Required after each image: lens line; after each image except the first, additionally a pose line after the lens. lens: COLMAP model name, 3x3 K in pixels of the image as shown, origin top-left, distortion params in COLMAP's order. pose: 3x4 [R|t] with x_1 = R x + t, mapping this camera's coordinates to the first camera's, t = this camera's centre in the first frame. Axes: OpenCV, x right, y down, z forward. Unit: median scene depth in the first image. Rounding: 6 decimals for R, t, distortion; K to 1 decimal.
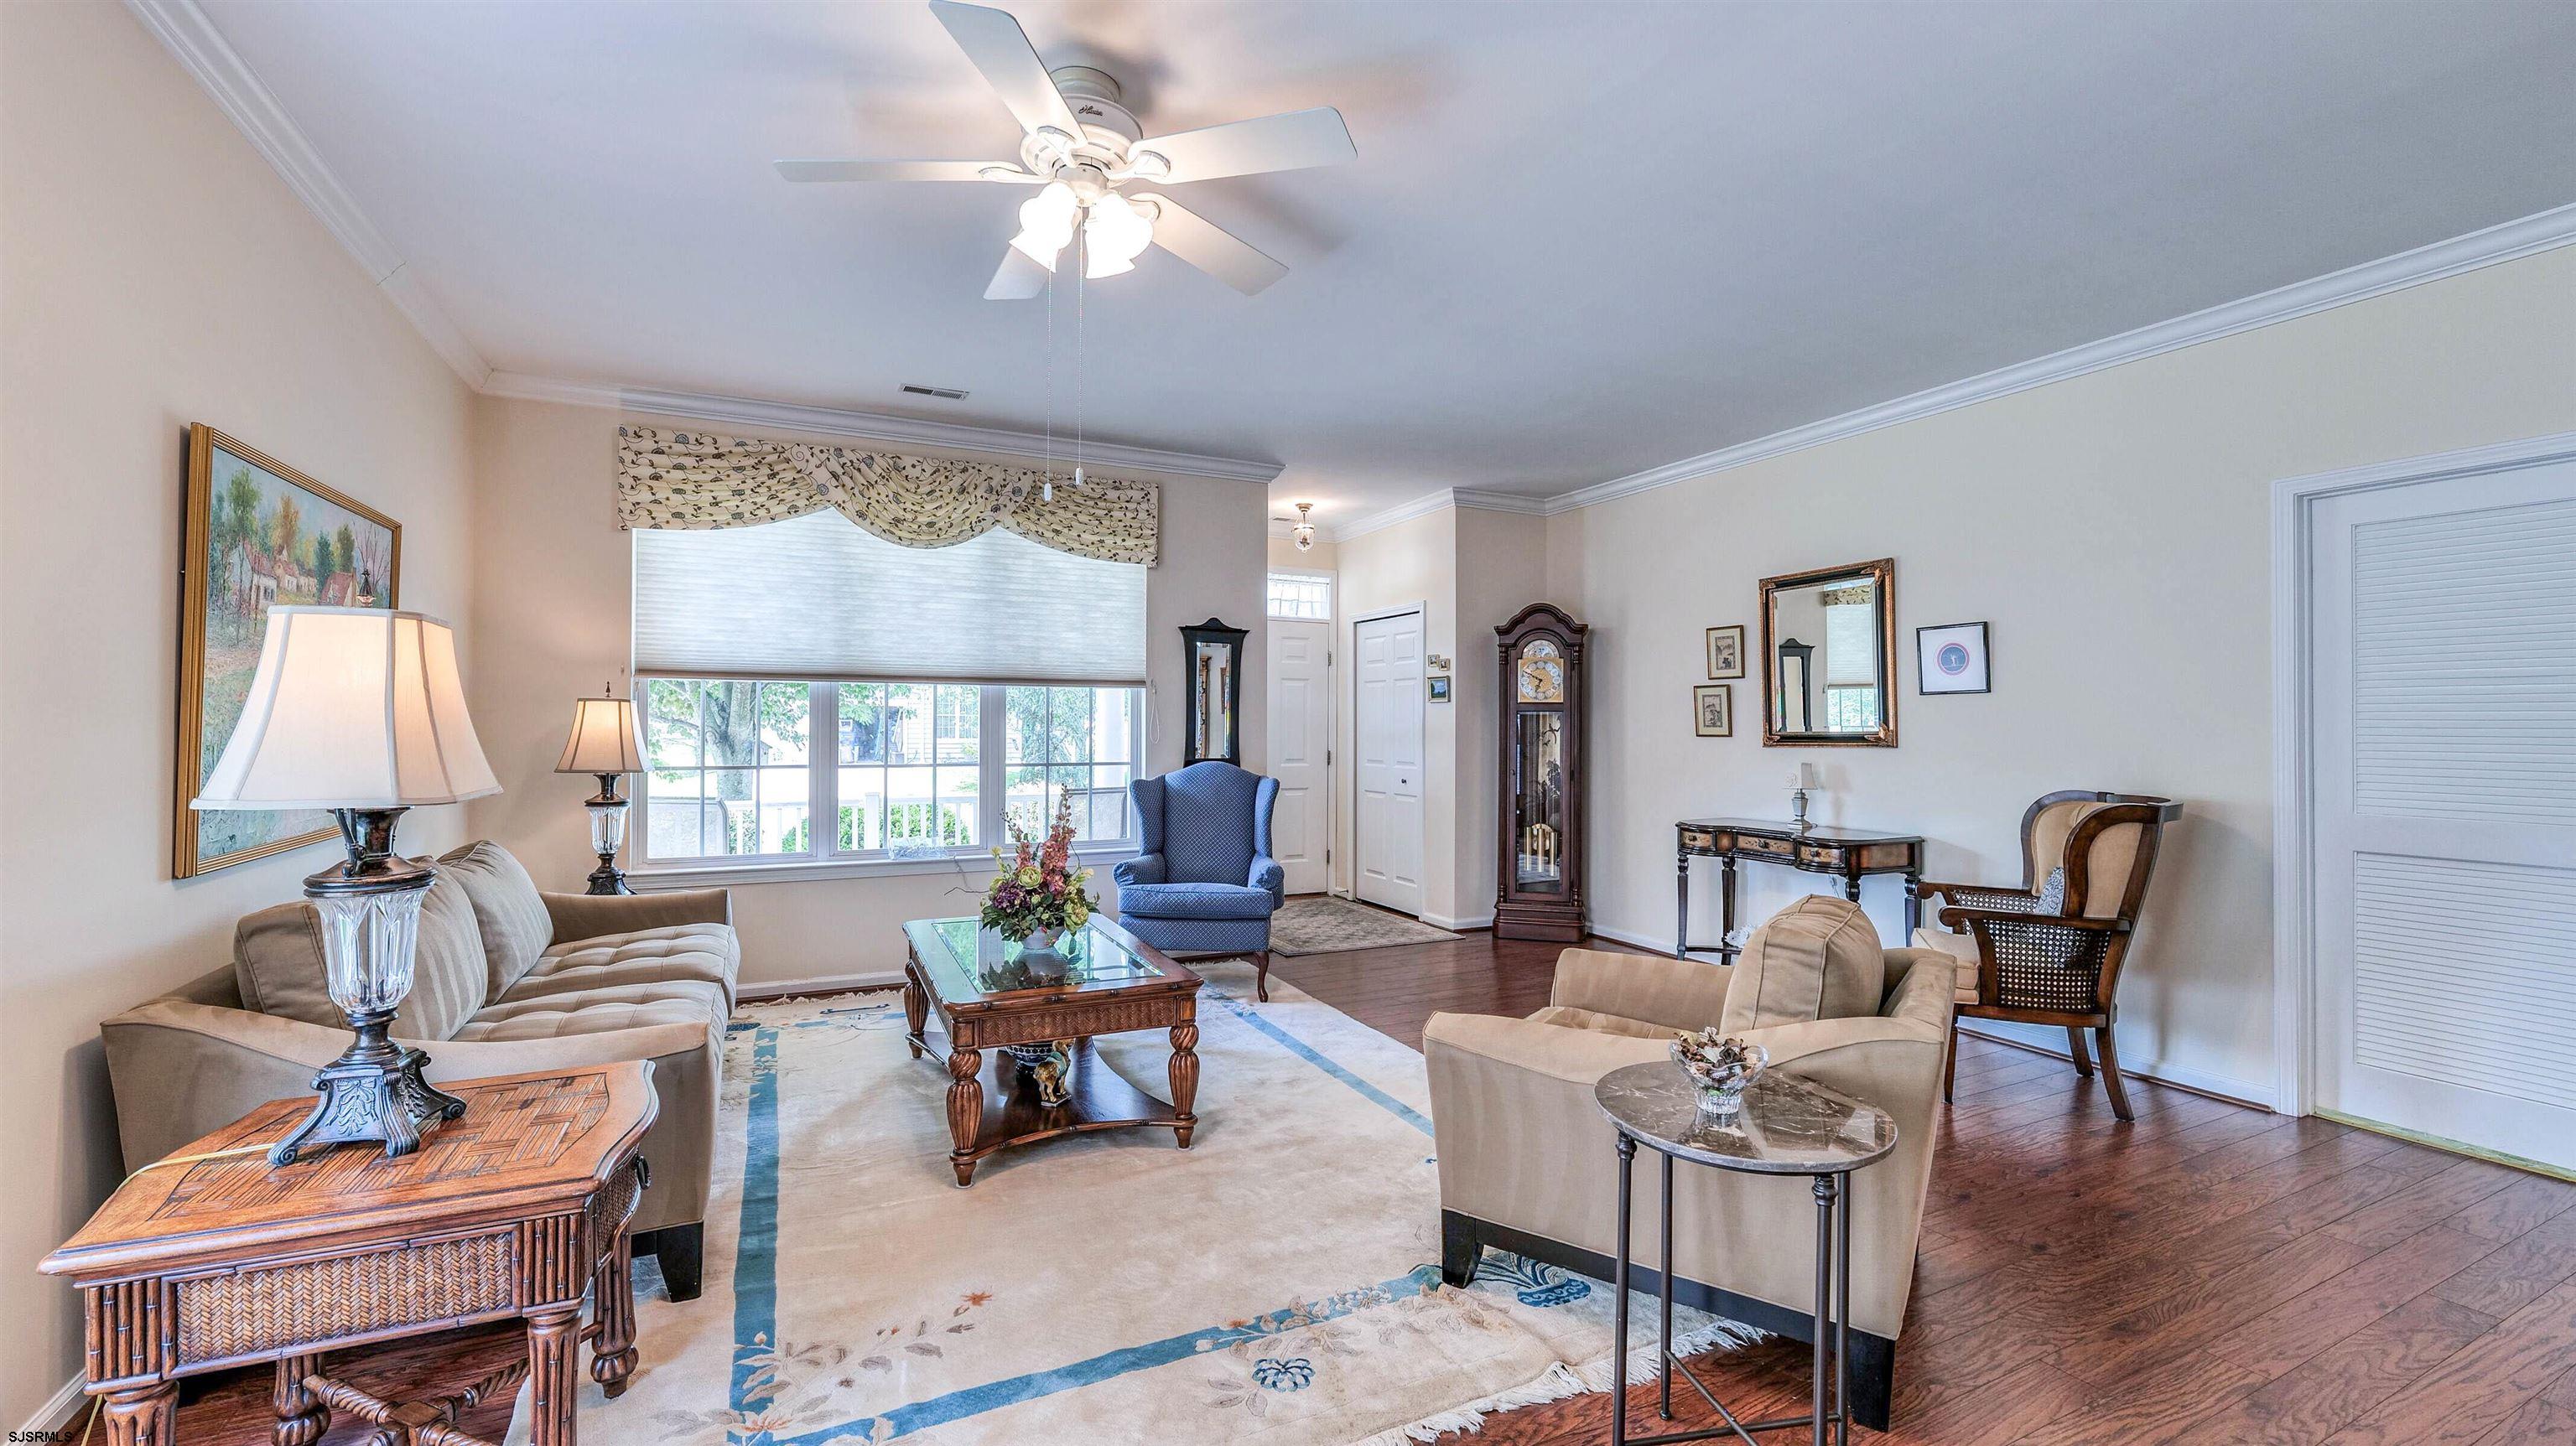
lens RADIAL K [[1044.7, 0, 1276.8], [0, 1044.7, 723.2], [0, 0, 1]] dist [-0.011709, -0.000119]
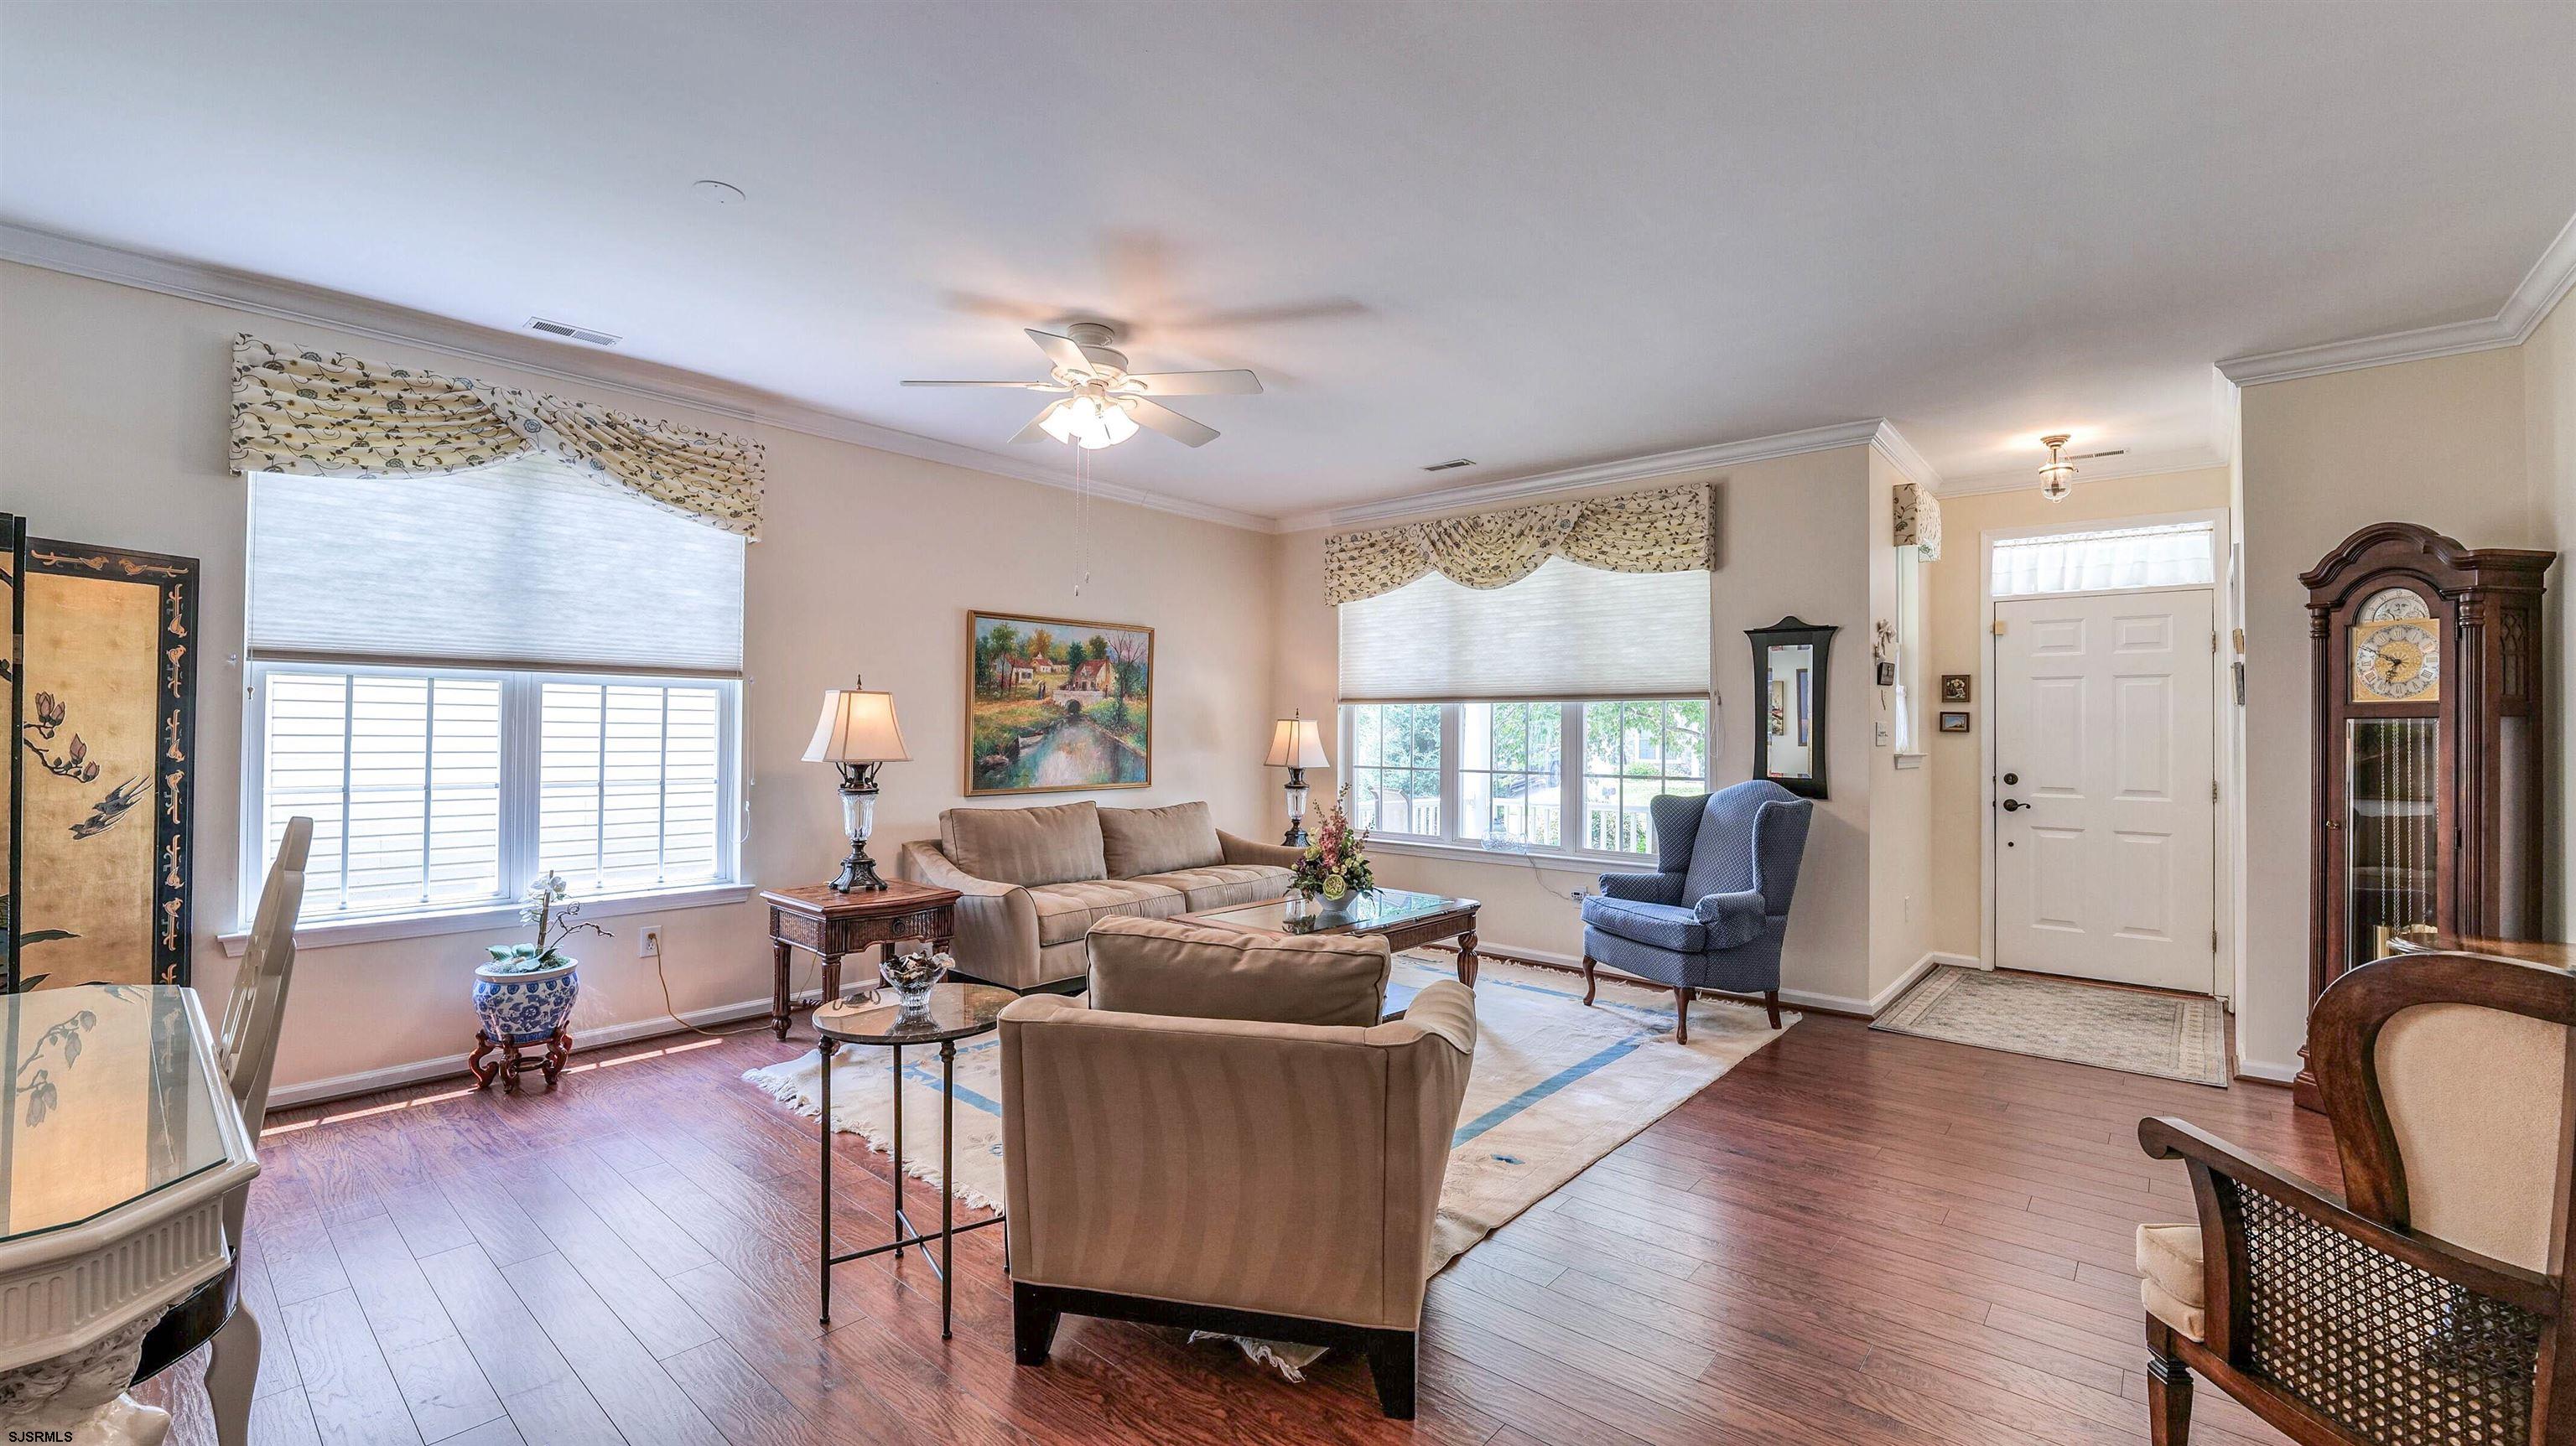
lens RADIAL K [[1044.7, 0, 1283.3], [0, 1044.7, 725.1], [0, 0, 1]] dist [-0.011709, -0.000119]
pose [[0.397980, -0.008817, -0.917352, 0.616156], [-0.005111, 0.999917, -0.011828, 0.002605], [0.917380, 0.009396, 0.397901, 0.289873]]
